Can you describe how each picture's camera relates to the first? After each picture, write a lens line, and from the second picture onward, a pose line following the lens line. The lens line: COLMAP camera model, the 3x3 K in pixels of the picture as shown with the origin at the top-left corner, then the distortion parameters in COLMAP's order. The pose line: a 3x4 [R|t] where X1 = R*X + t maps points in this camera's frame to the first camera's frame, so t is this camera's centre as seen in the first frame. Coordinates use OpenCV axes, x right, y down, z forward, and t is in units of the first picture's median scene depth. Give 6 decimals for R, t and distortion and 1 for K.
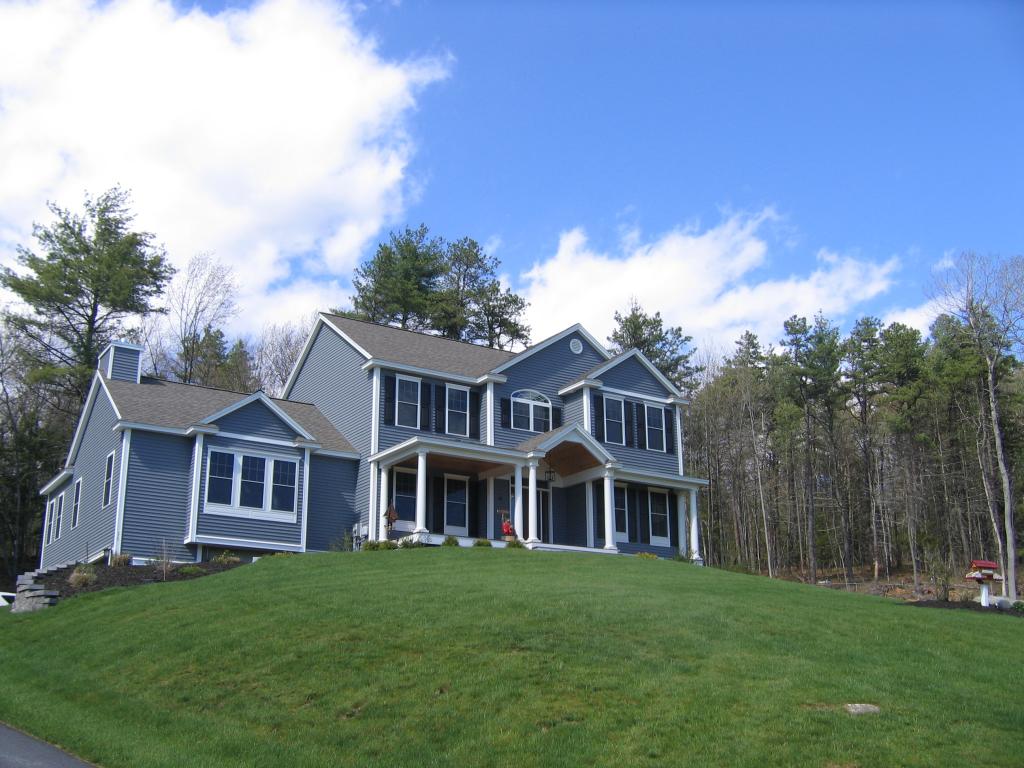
lens RADIAL K [[1107.7, 0, 512.0], [0, 1107.7, 384.0], [0, 0, 1]] dist [-0.109715, 0.022702]
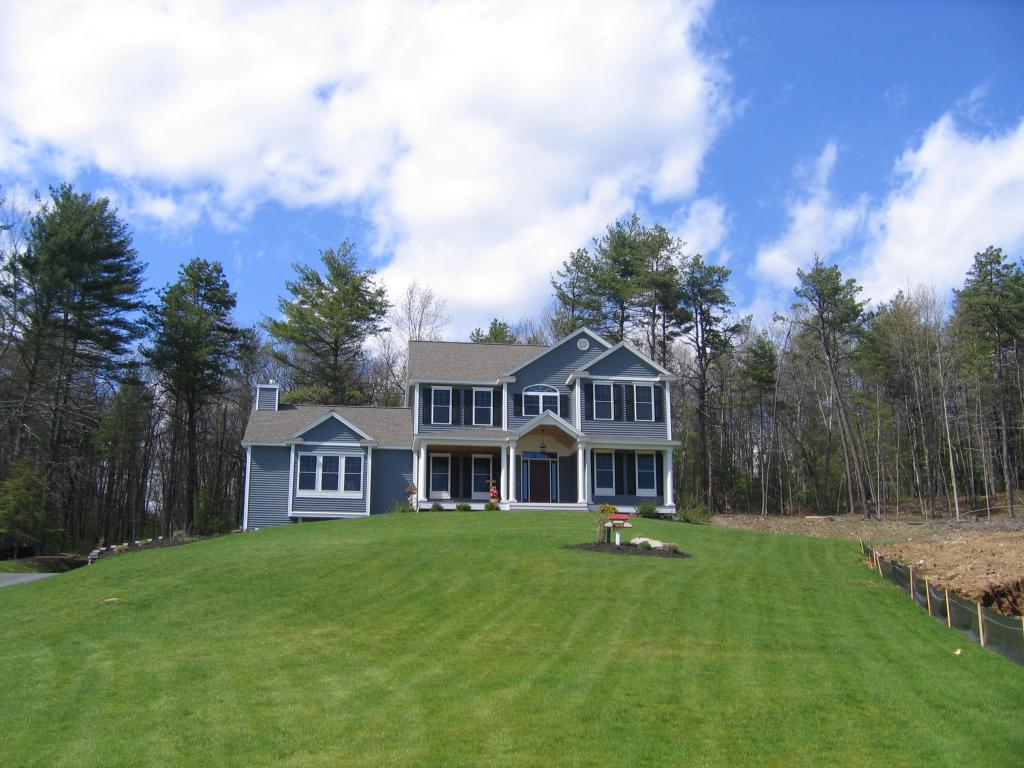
lens RADIAL K [[1107.7, 0, 512.0], [0, 1107.7, 384.0], [0, 0, 1]] dist [-0.109715, 0.022702]
pose [[0.898593, -0.101822, -0.426806, 0.597634], [0.124113, 0.991962, 0.024656, -0.034610], [0.420864, -0.075128, 0.904007, -0.221656]]
